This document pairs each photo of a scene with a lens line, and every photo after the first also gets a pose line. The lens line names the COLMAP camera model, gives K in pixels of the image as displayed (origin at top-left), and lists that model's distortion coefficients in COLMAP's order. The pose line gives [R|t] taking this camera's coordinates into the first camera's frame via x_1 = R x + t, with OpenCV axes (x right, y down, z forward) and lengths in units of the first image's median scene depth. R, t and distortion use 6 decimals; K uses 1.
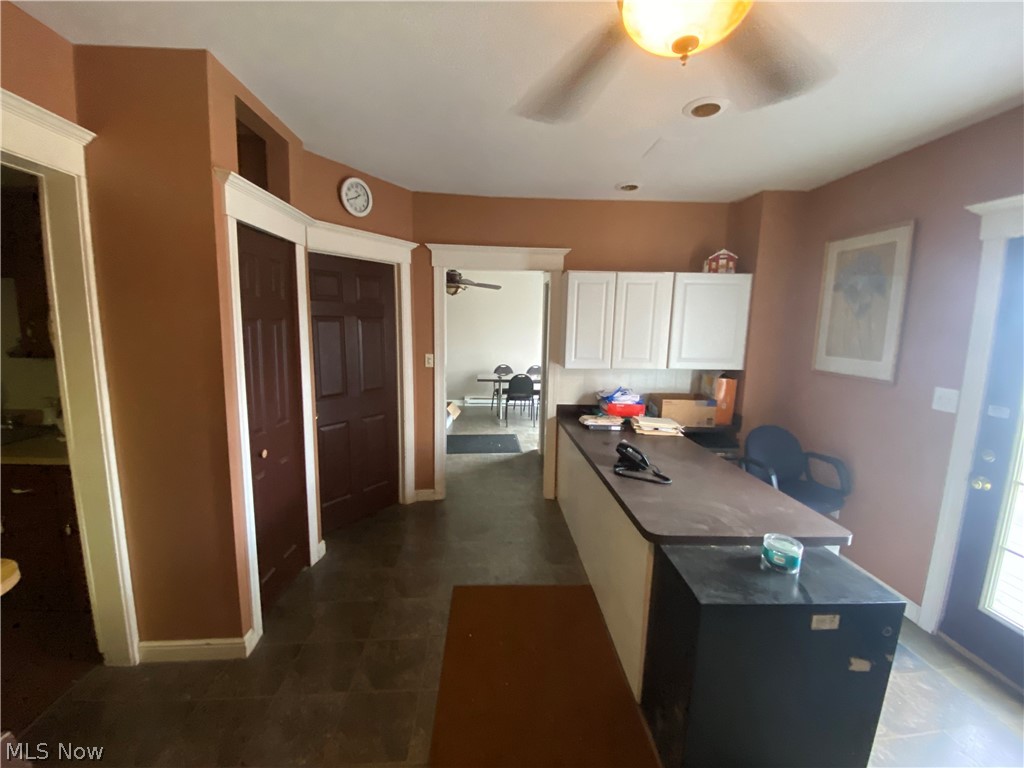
lens RADIAL K [[413.0, 0, 512.0], [0, 413.0, 384.0], [0, 0, 1]] dist [0.033429, -0.027705]
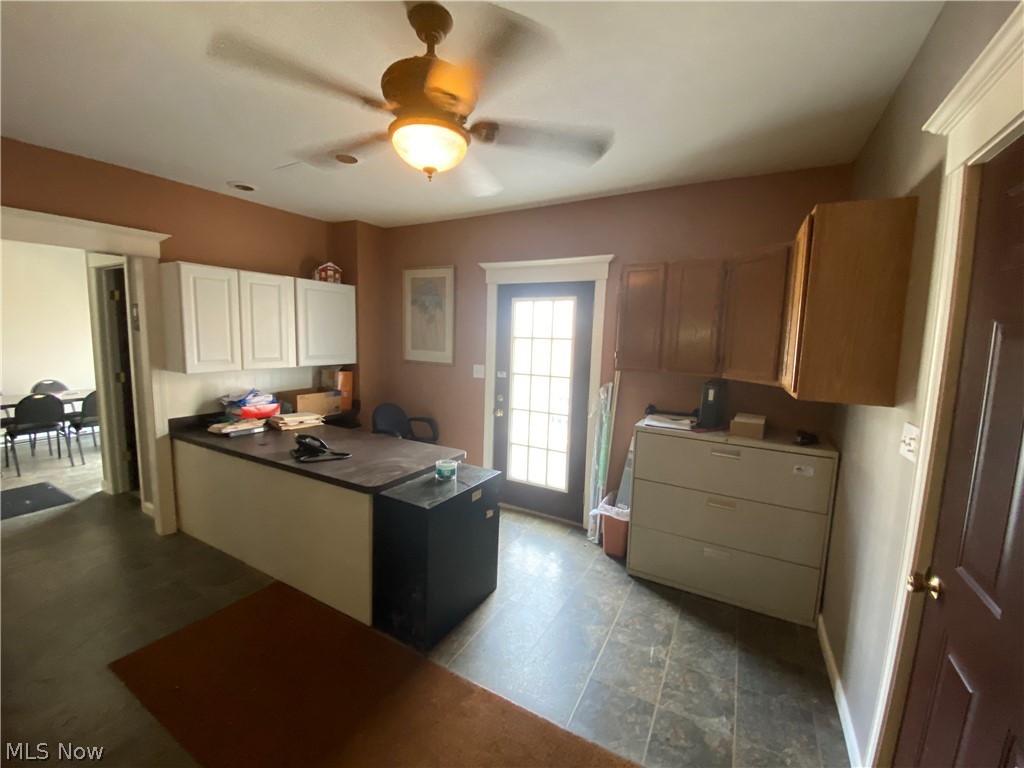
lens RADIAL K [[413.0, 0, 512.0], [0, 413.0, 384.0], [0, 0, 1]] dist [0.033429, -0.027705]
pose [[0.530462, -0.104678, 0.841221, -0.251629], [0.103663, 0.992909, 0.058185, 0.003168], [-0.841347, 0.056339, 0.537551, -0.046375]]
